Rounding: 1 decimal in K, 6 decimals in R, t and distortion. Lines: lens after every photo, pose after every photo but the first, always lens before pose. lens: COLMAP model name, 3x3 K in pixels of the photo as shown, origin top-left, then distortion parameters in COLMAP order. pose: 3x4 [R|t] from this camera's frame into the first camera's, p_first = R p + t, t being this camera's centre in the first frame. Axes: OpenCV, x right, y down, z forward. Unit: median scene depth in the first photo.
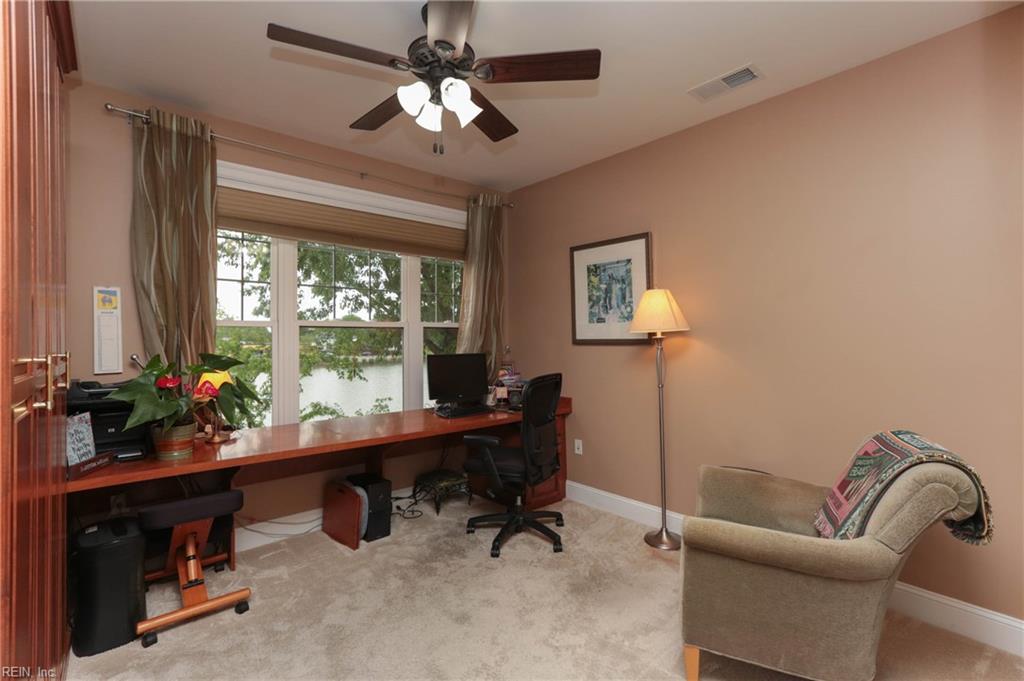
lens RADIAL K [[464.1, 0, 501.2], [0, 464.1, 337.3], [0, 0, 1]] dist [-0.014591, 0.000780]
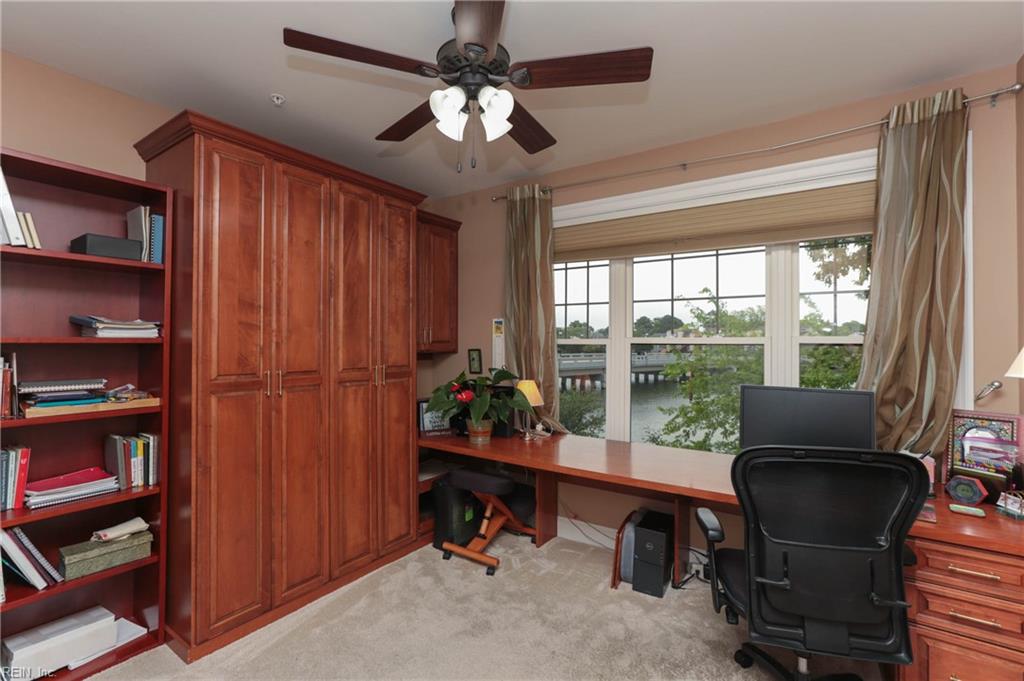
lens RADIAL K [[446.8, 0, 511.2], [0, 446.8, 346.6], [0, 0, 1]] dist [-0.052747, 0.000270]
pose [[0.247113, 0.000820, -0.968986, 0.545651], [-0.013399, 0.999907, -0.002571, -0.015962], [0.968894, 0.013619, 0.247101, 0.676422]]
